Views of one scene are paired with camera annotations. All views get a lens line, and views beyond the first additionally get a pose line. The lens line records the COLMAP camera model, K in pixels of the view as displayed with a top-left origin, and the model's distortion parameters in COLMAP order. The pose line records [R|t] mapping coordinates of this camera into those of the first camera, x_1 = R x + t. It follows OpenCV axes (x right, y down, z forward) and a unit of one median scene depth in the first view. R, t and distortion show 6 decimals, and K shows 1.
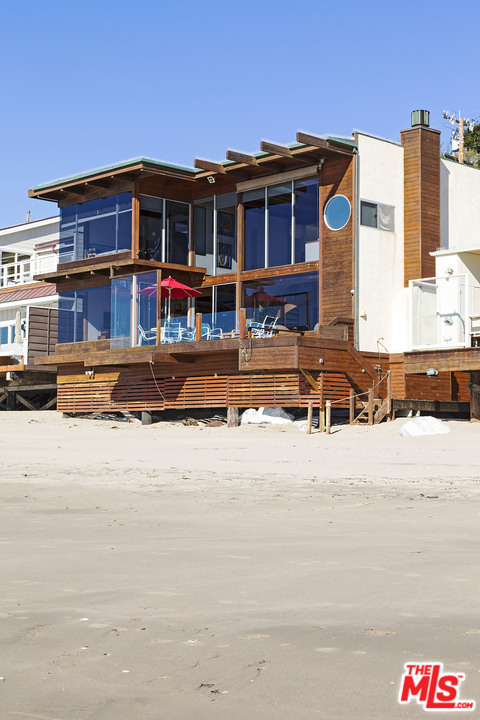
lens RADIAL K [[1223.7, 0, 240.0], [0, 1223.7, 360.0], [0, 0, 1]] dist [0.066463, -0.027219]
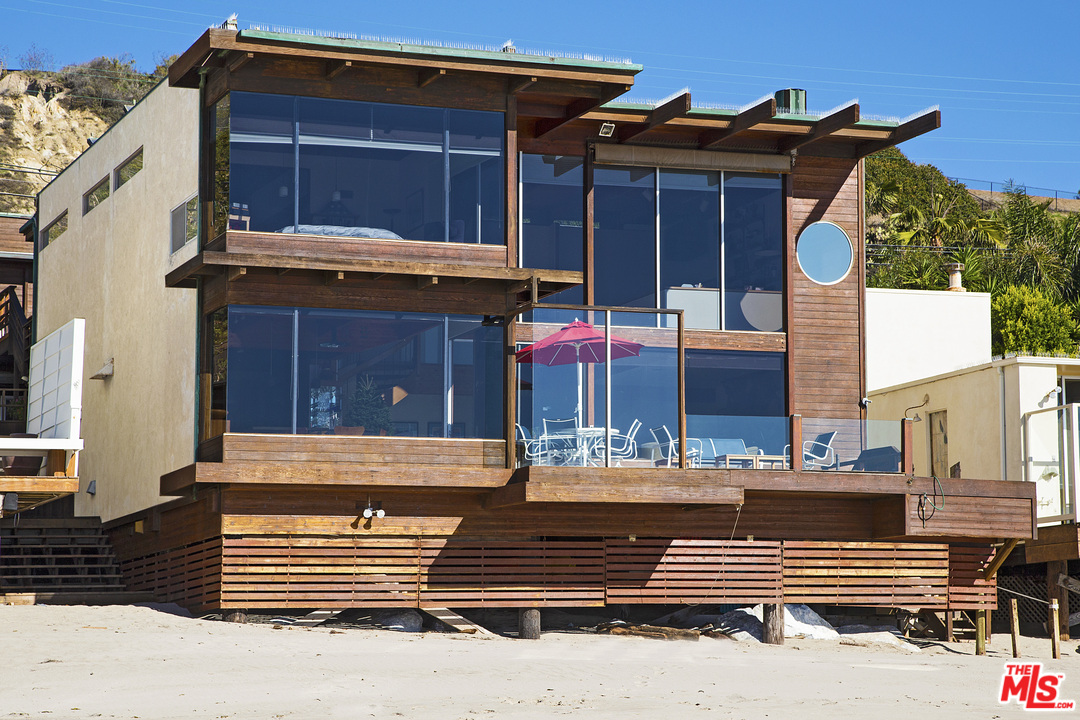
lens RADIAL K [[2663.3, 0, 507.9], [0, 2663.3, 400.0], [0, 0, 1]] dist [0.472140, -0.121488]
pose [[0.303777, 0.094748, 0.948020, -1.055685], [-0.040458, 0.995428, -0.086522, 0.052847], [-0.951884, -0.012071, 0.306222, 0.736778]]
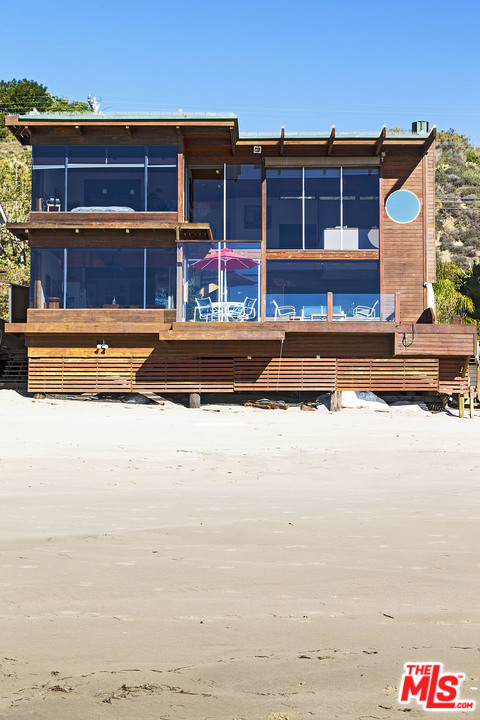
lens RADIAL K [[1223.7, 0, 240.0], [0, 1223.7, 360.0], [0, 0, 1]] dist [0.066463, -0.027219]
pose [[0.660204, 0.041411, 0.749944, -0.759650], [-0.044869, 0.998870, -0.015656, 0.031396], [-0.749745, -0.023313, 0.661316, 0.394170]]
